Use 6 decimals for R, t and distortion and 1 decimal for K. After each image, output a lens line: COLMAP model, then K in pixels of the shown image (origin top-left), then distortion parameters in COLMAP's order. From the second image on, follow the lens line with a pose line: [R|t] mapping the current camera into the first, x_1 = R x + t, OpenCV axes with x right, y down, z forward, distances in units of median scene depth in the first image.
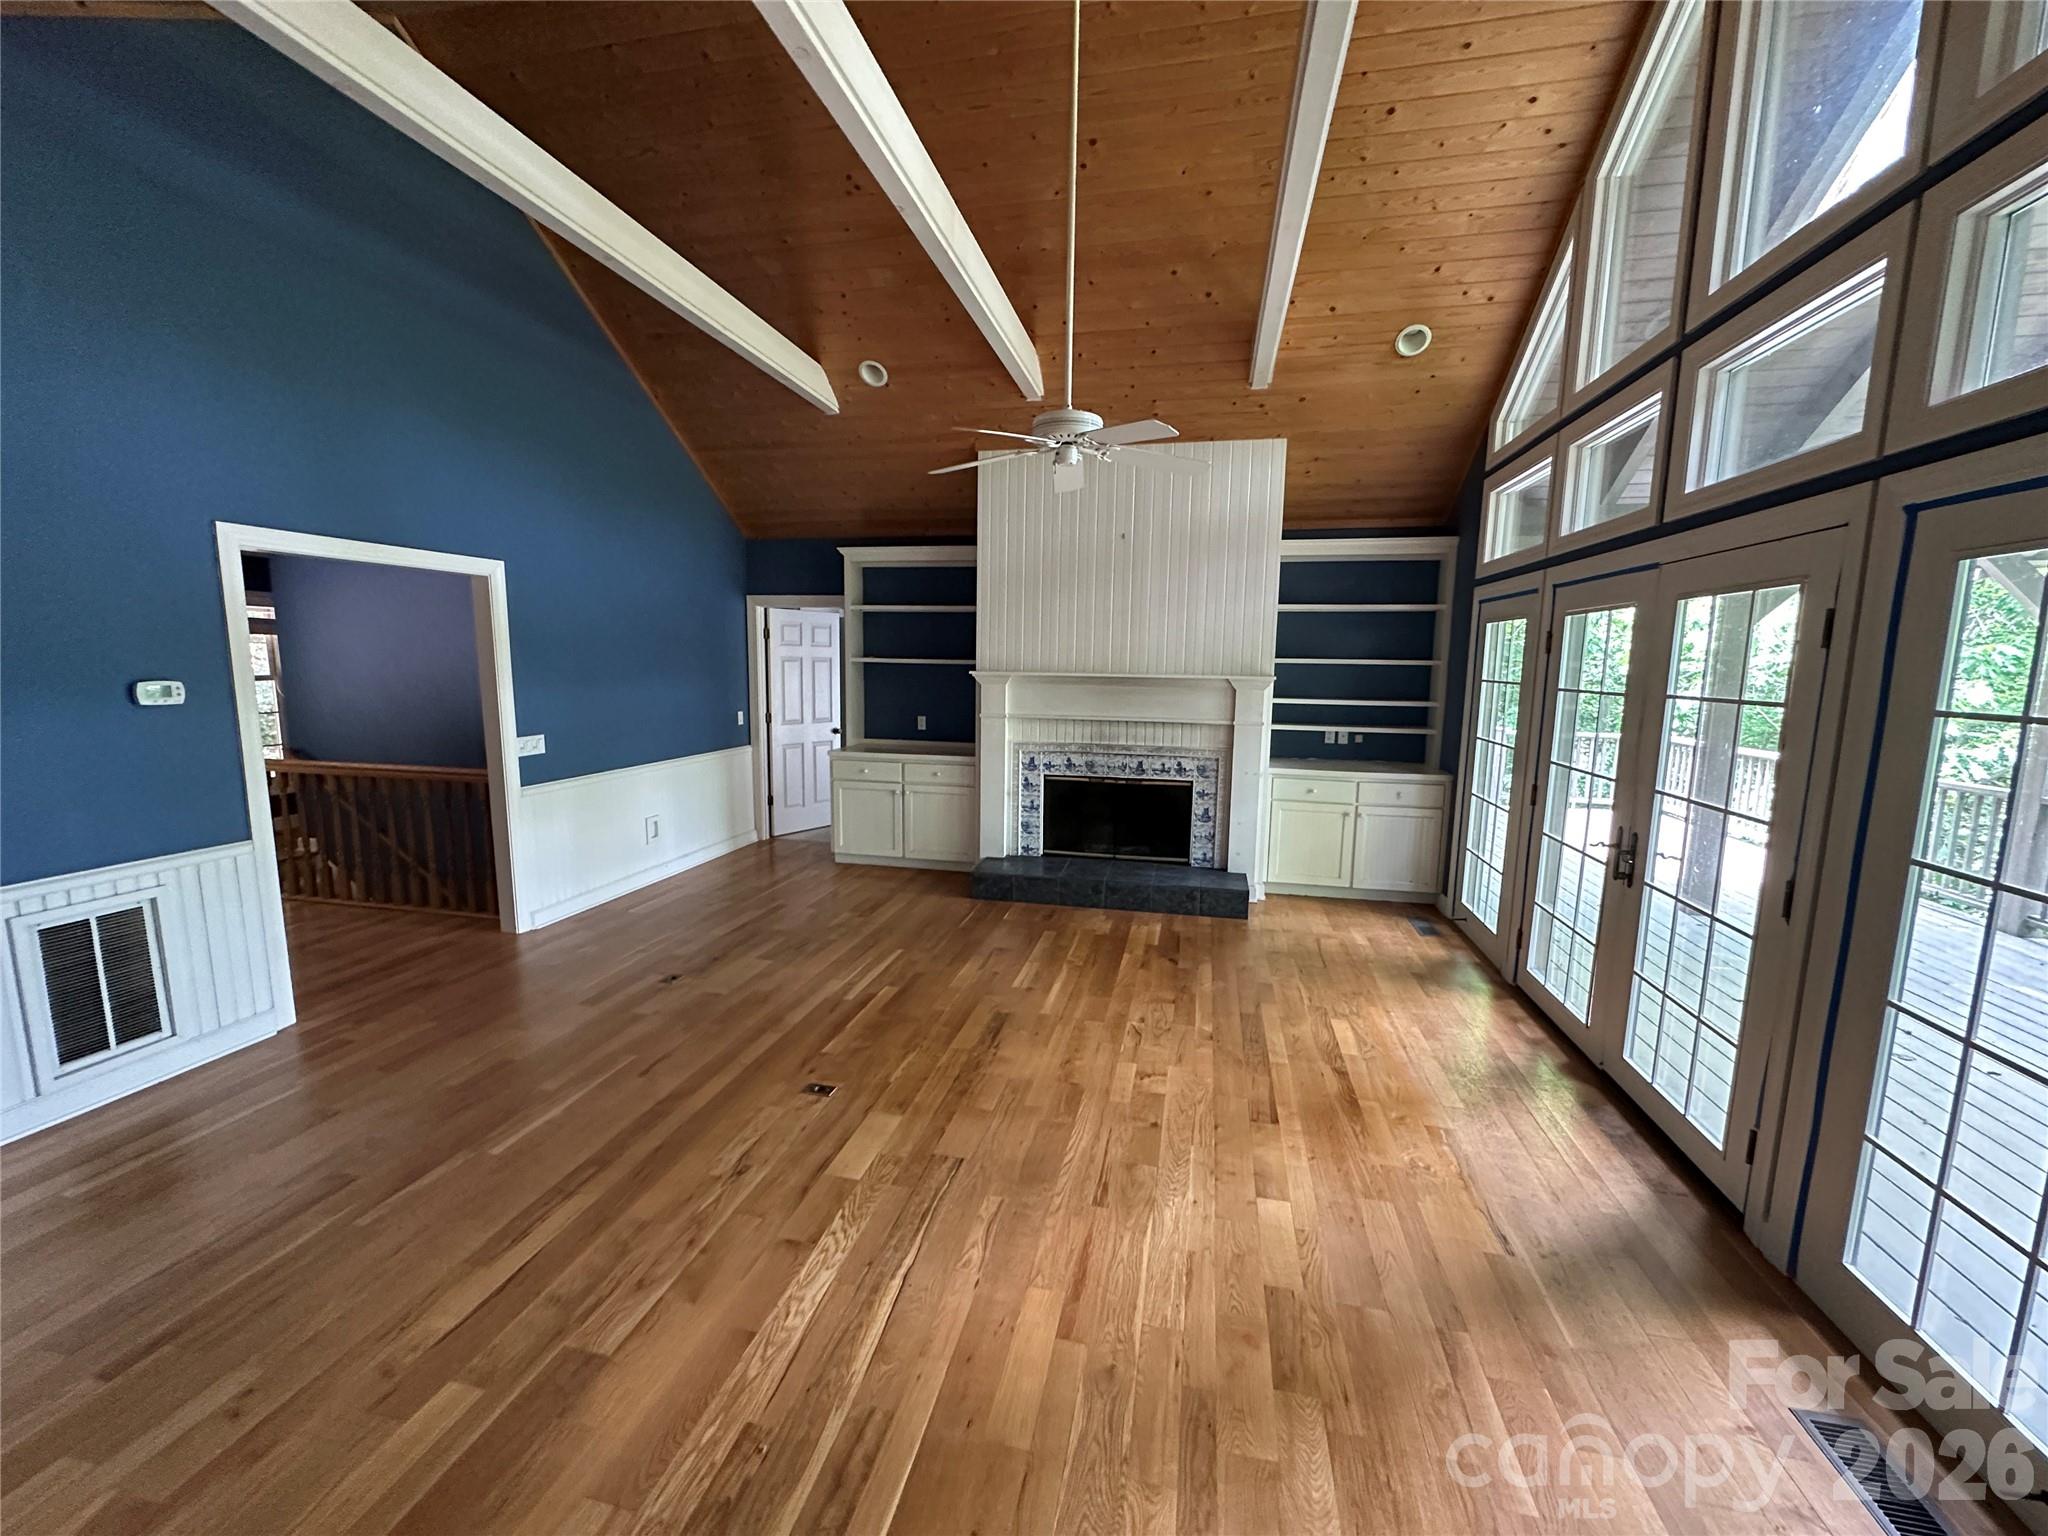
lens RADIAL K [[823.3, 0, 1021.3], [0, 823.3, 774.4], [0, 0, 1]] dist [0.001591, -0.000069]
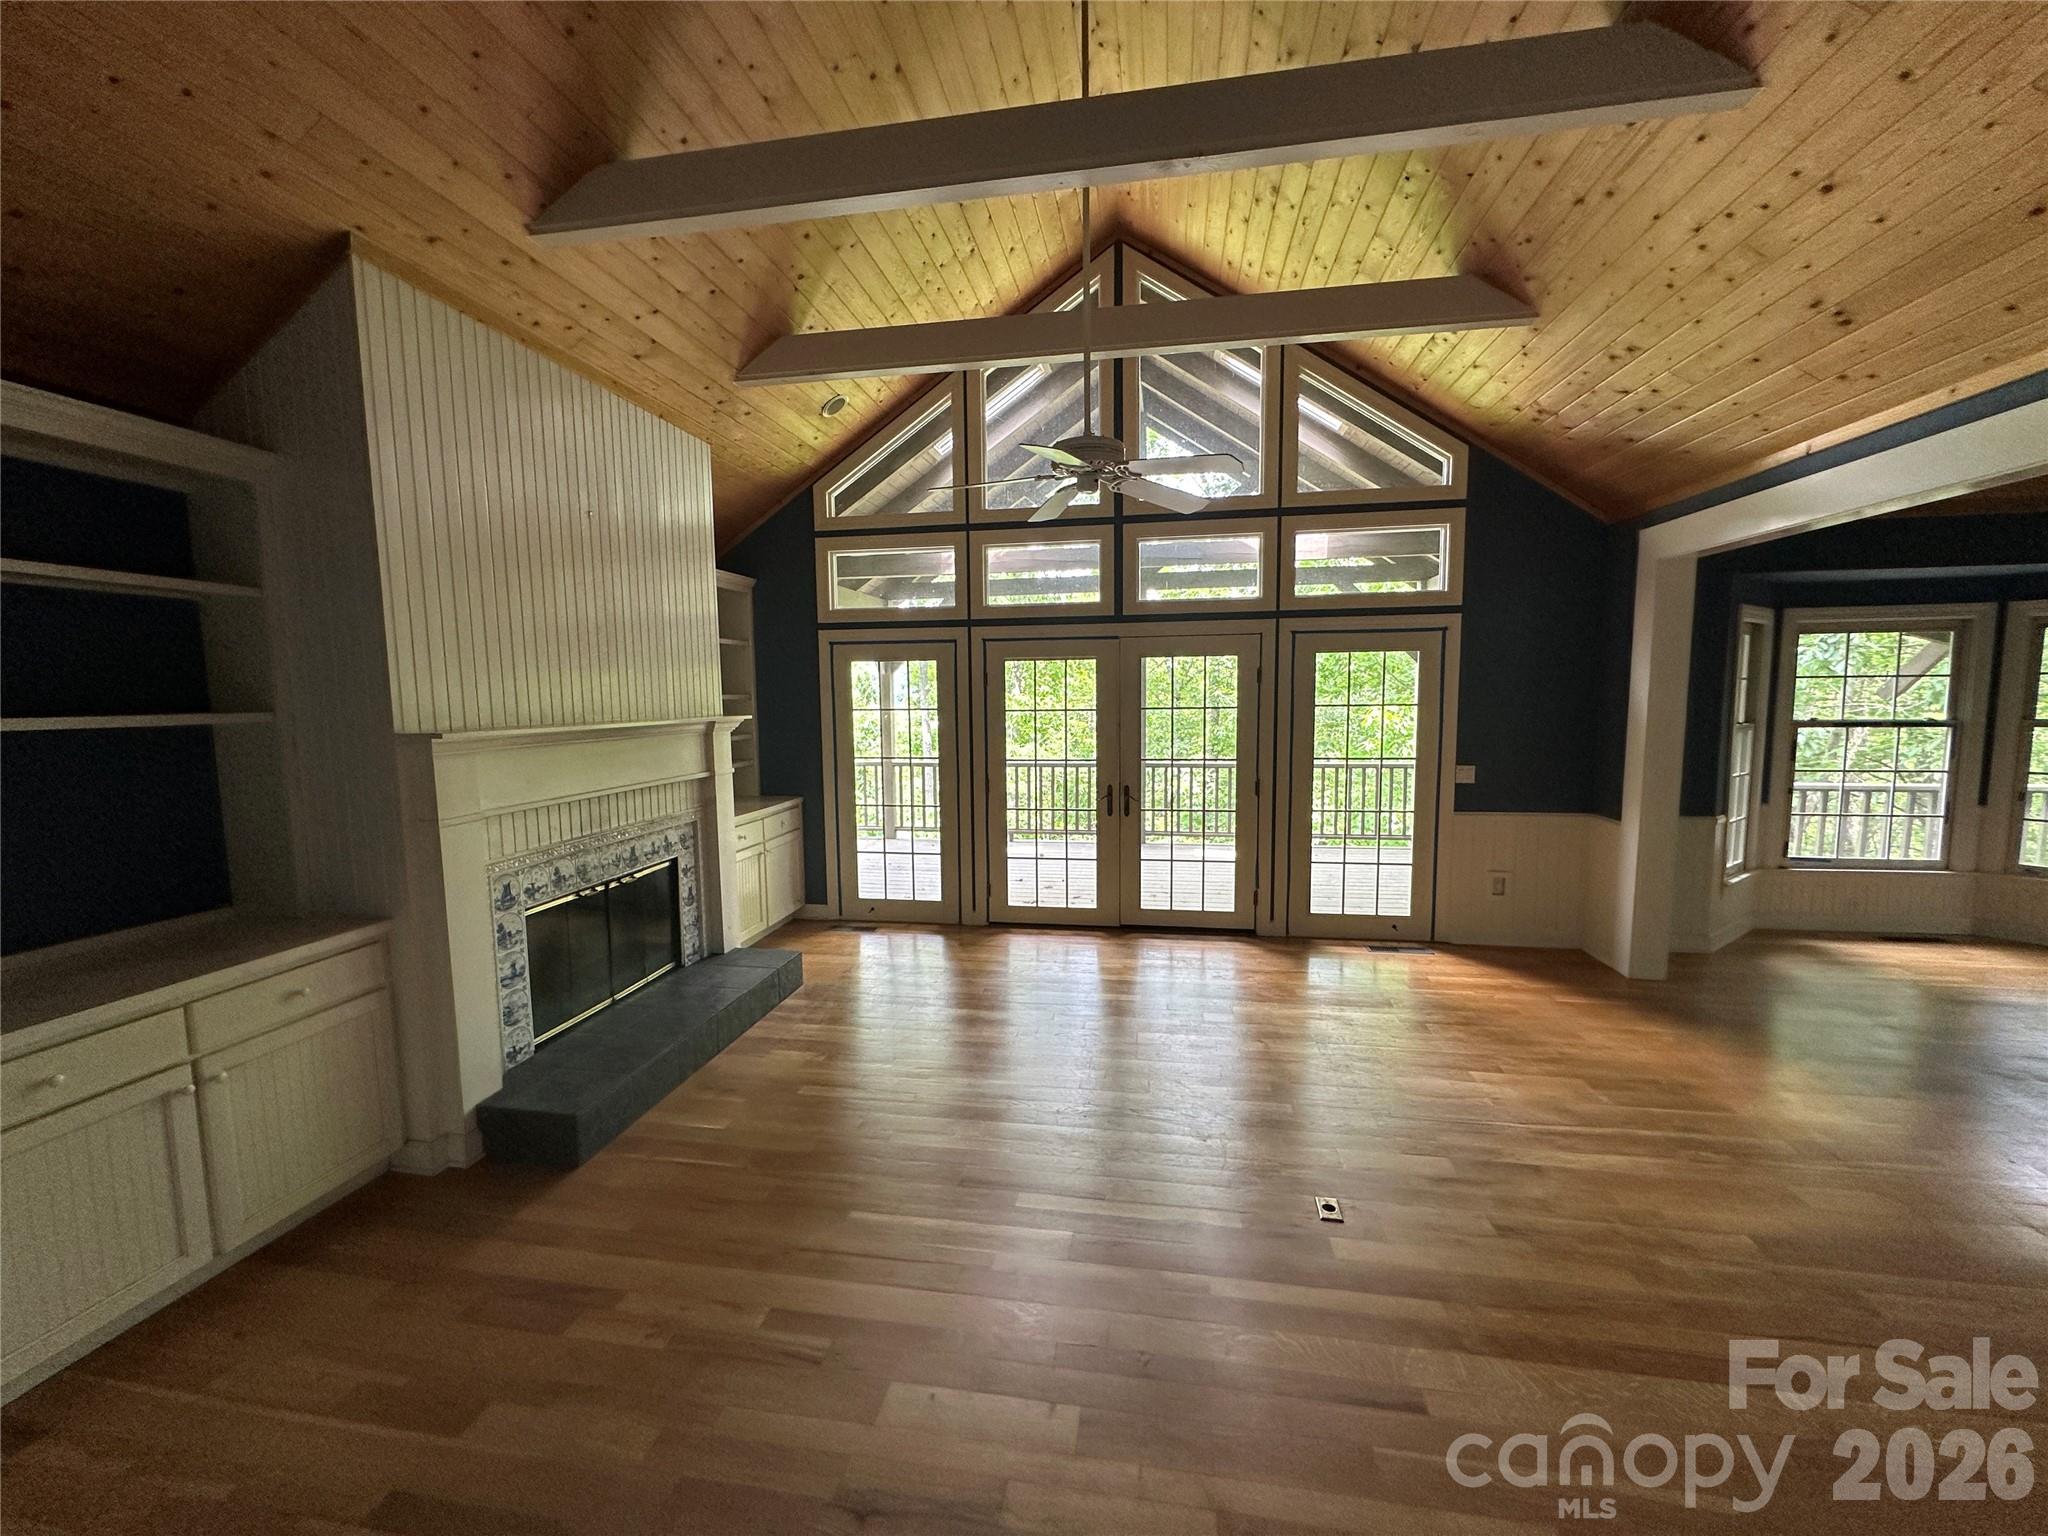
lens RADIAL K [[823.3, 0, 1022.8], [0, 823.3, 769.3], [0, 0, 1]] dist [0.001591, -0.000069]
pose [[-0.048041, -0.108266, 0.992960, -0.551140], [0.151673, 0.981790, 0.114387, -0.109430], [-0.987263, 0.156101, -0.030745, 0.688615]]
